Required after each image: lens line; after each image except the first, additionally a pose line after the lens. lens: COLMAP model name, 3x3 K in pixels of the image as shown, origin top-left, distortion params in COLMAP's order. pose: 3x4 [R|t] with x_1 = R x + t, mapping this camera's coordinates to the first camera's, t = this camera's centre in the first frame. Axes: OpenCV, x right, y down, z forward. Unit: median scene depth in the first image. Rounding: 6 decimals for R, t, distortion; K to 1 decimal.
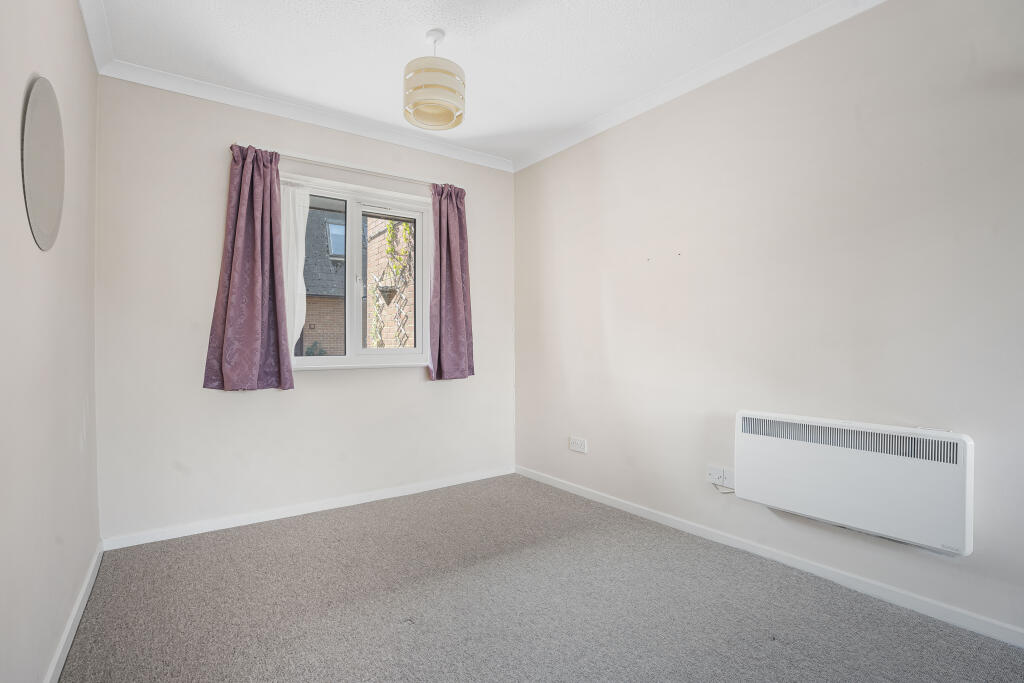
lens RADIAL K [[475.8, 0, 512.0], [0, 475.8, 341.5], [0, 0, 1]] dist [-0.038349, 0.000007]
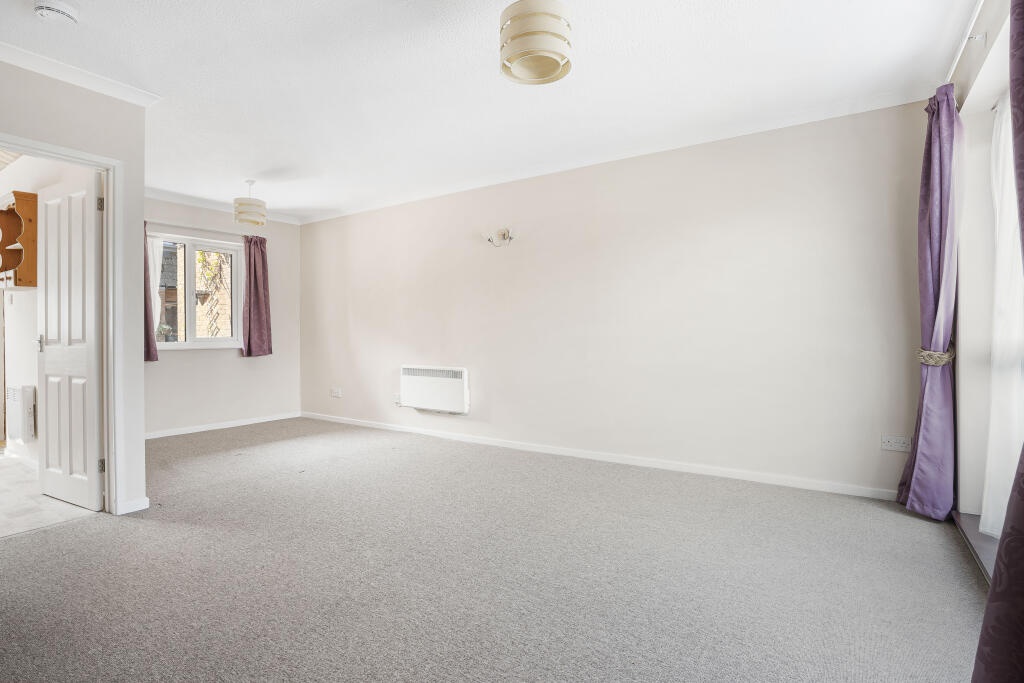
lens RADIAL K [[494.9, 0, 483.7], [0, 494.9, 328.4], [0, 0, 1]] dist [-0.001261, -0.000149]
pose [[0.951047, 0.002309, 0.309036, 0.088630], [-0.000562, 0.999983, -0.005743, -0.006690], [-0.309044, 0.005288, 0.951033, -0.866640]]
